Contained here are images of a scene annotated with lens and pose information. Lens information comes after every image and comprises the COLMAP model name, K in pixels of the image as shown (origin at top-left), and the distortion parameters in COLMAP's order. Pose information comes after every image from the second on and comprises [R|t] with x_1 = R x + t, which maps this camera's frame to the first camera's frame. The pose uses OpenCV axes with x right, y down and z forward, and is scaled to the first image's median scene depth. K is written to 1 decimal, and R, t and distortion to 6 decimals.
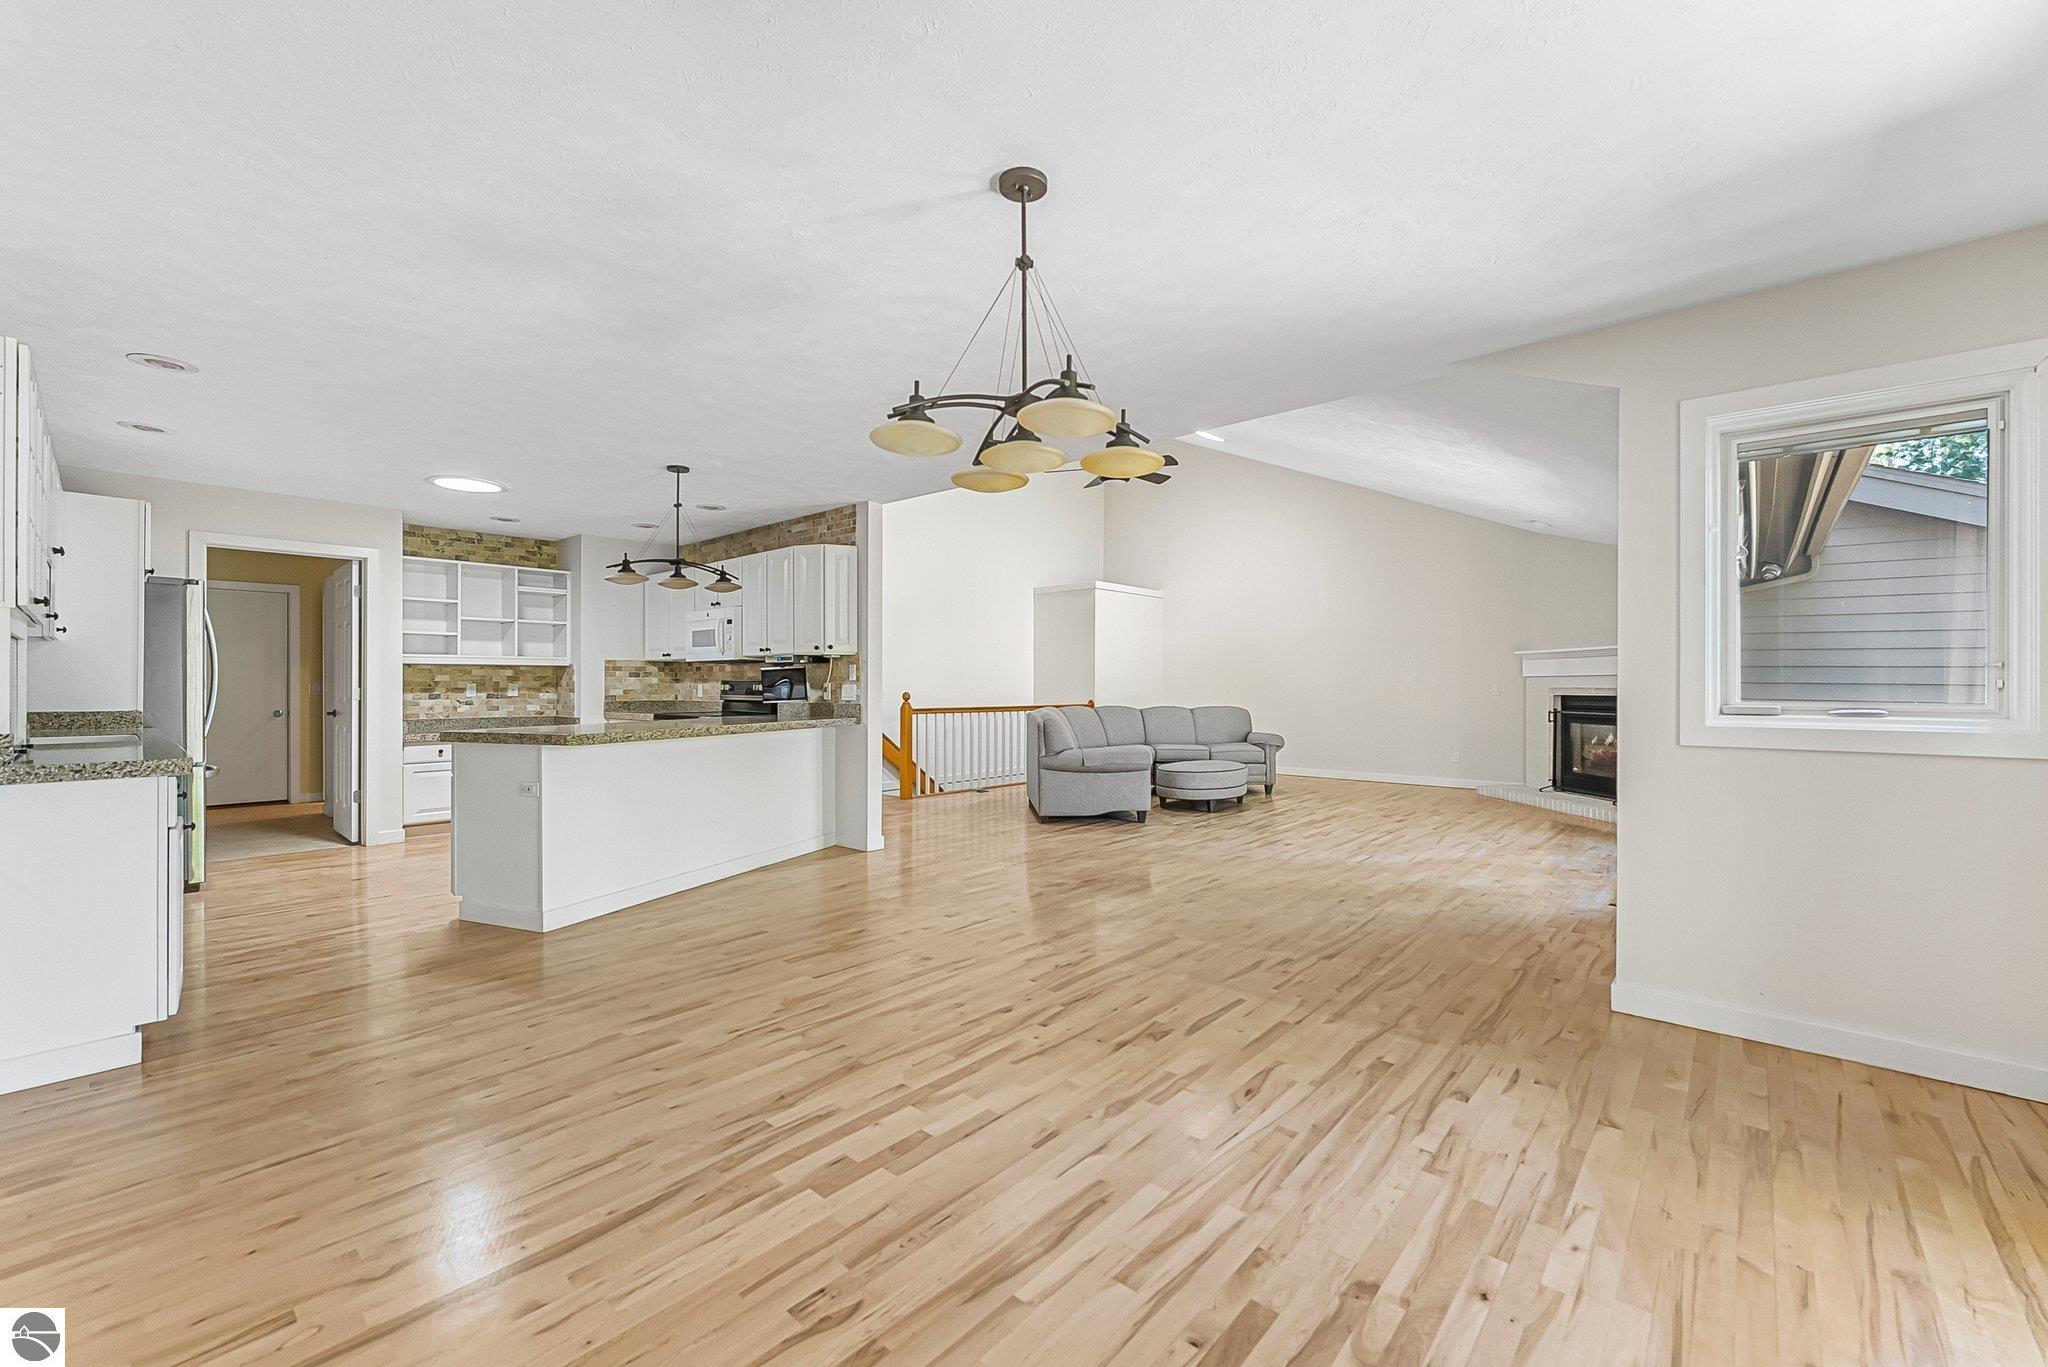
lens RADIAL K [[827.6, 0, 1027.8], [0, 827.6, 681.5], [0, 0, 1]] dist [-0.005900, 0.001168]
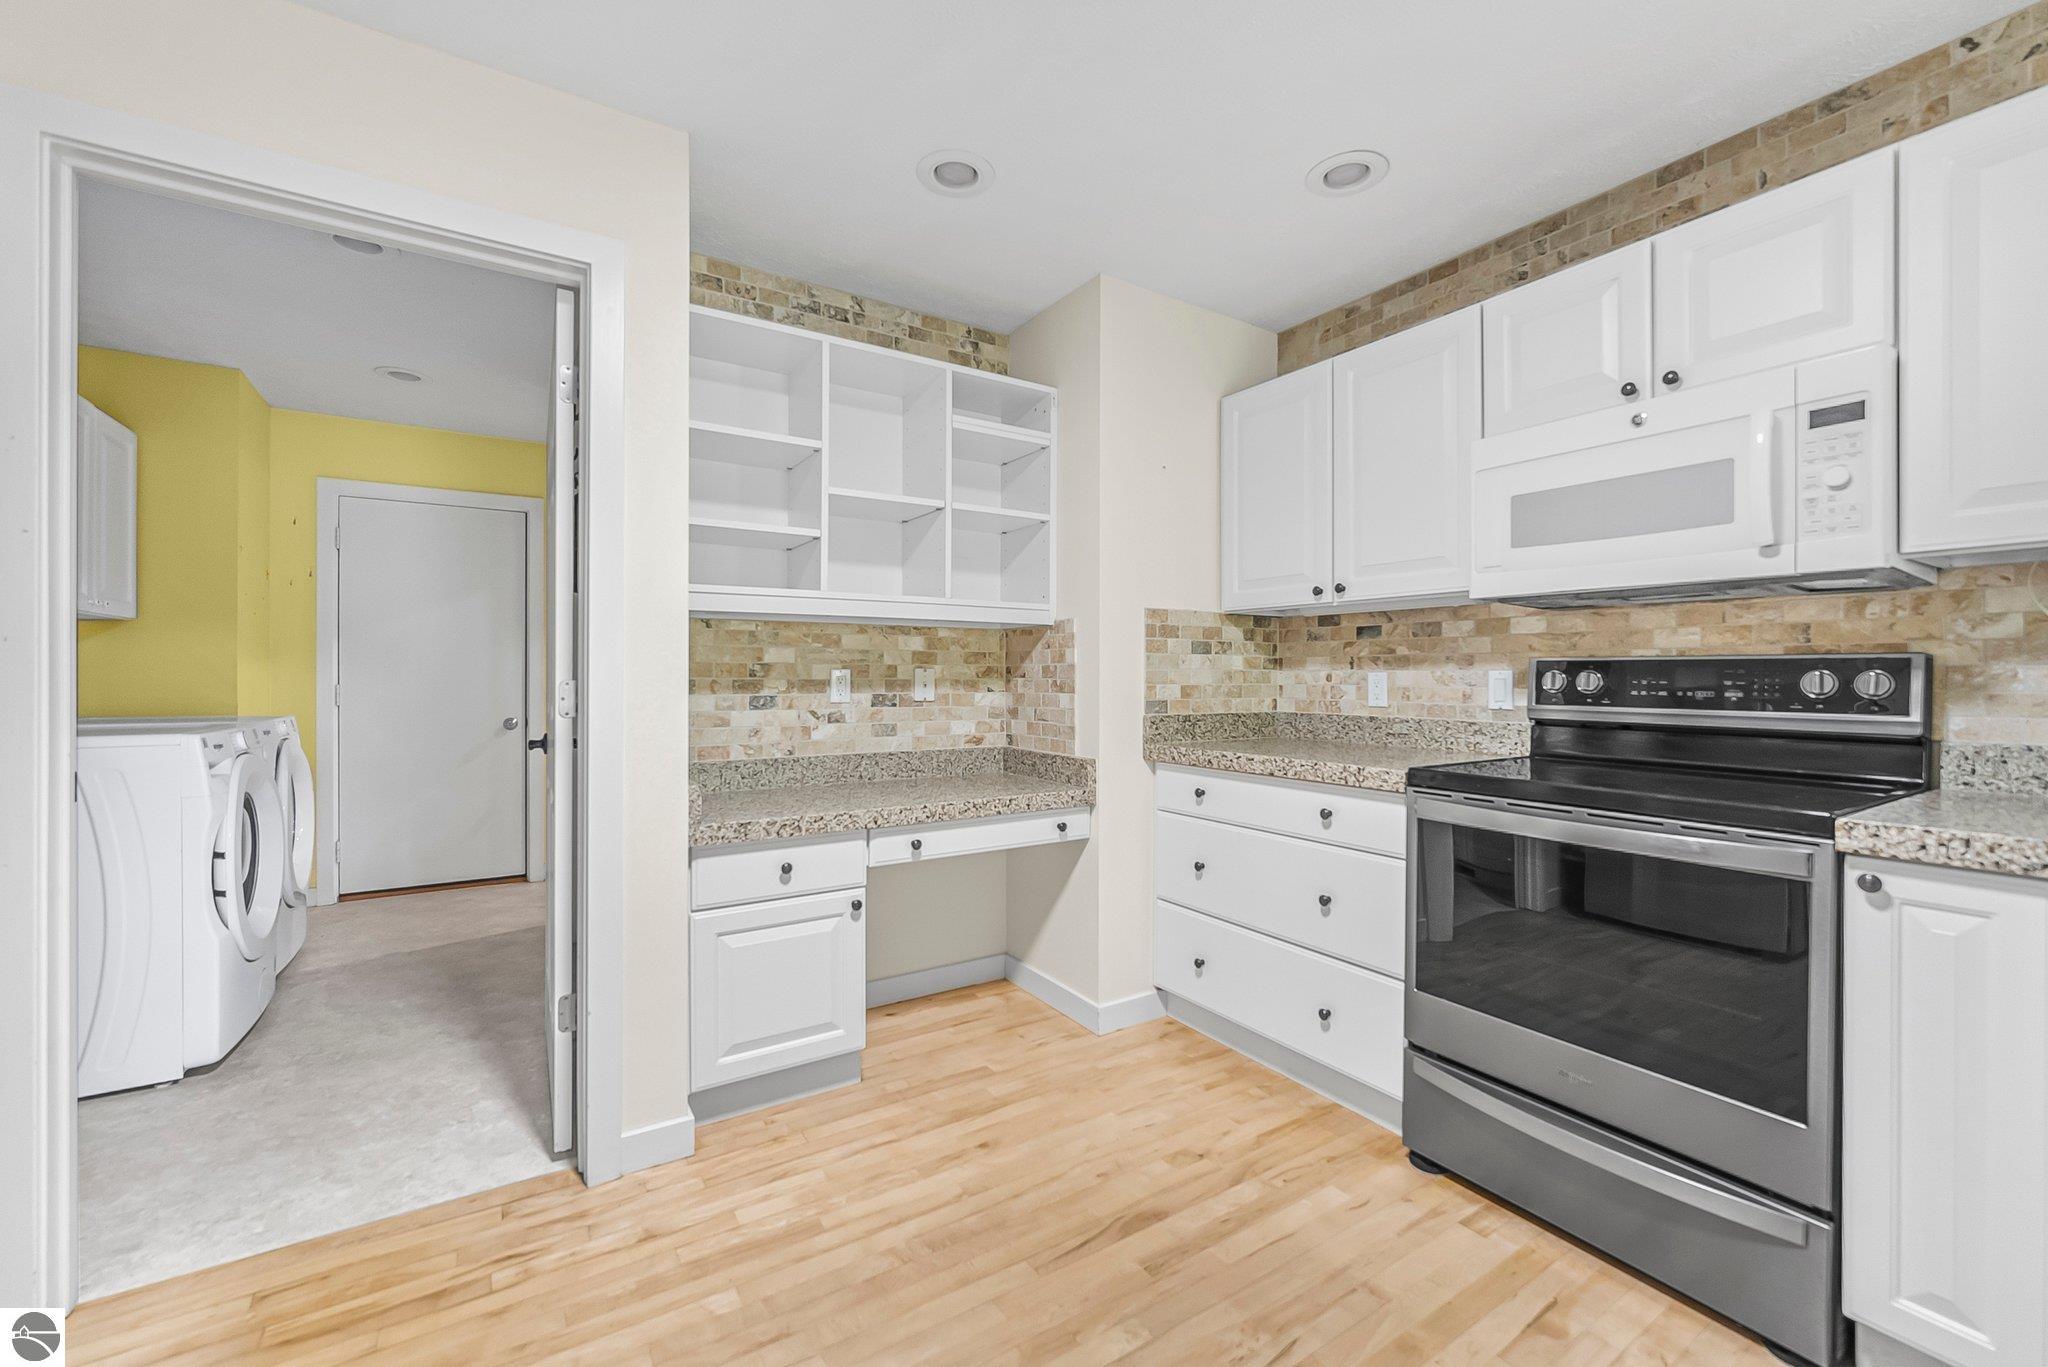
lens RADIAL K [[827.6, 0, 1031.5], [0, 827.6, 674.1], [0, 0, 1]] dist [-0.005900, 0.001168]
pose [[0.962727, 0.002384, -0.270463, -0.524948], [-0.001873, 0.999996, 0.002148, 0.004340], [0.270467, -0.001561, 0.962728, 0.703950]]
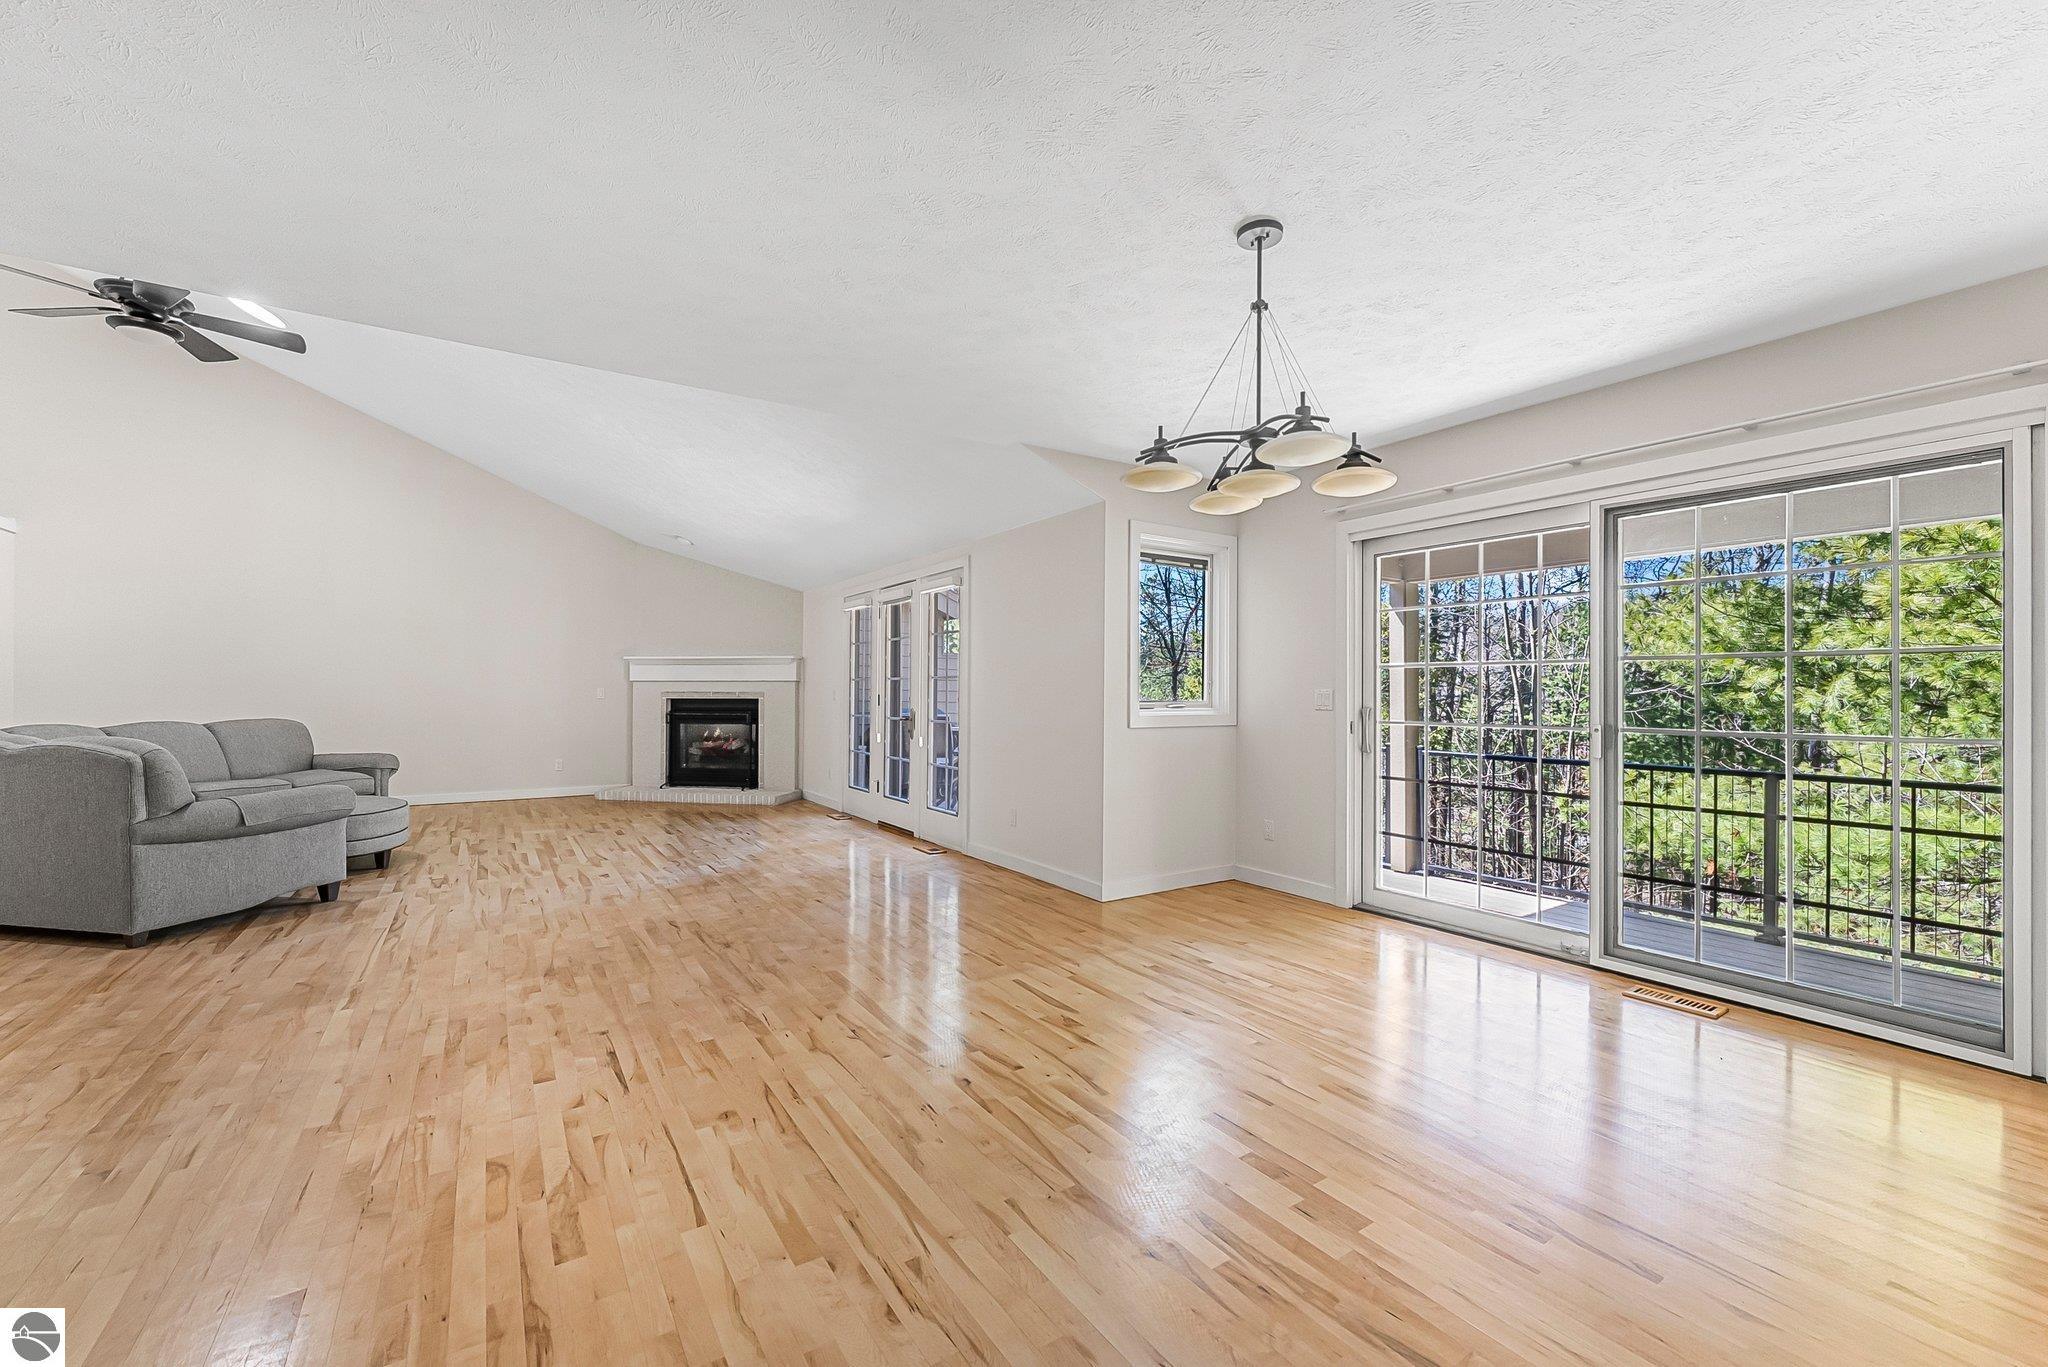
lens RADIAL K [[827.6, 0, 1045.7], [0, 827.6, 683.0], [0, 0, 1]] dist [-0.005900, 0.001168]
pose [[0.247827, 0.011935, 0.968731, -0.386102], [-0.009587, 0.999905, -0.009867, 0.003128], [-0.968757, -0.006842, 0.247918, 0.342312]]
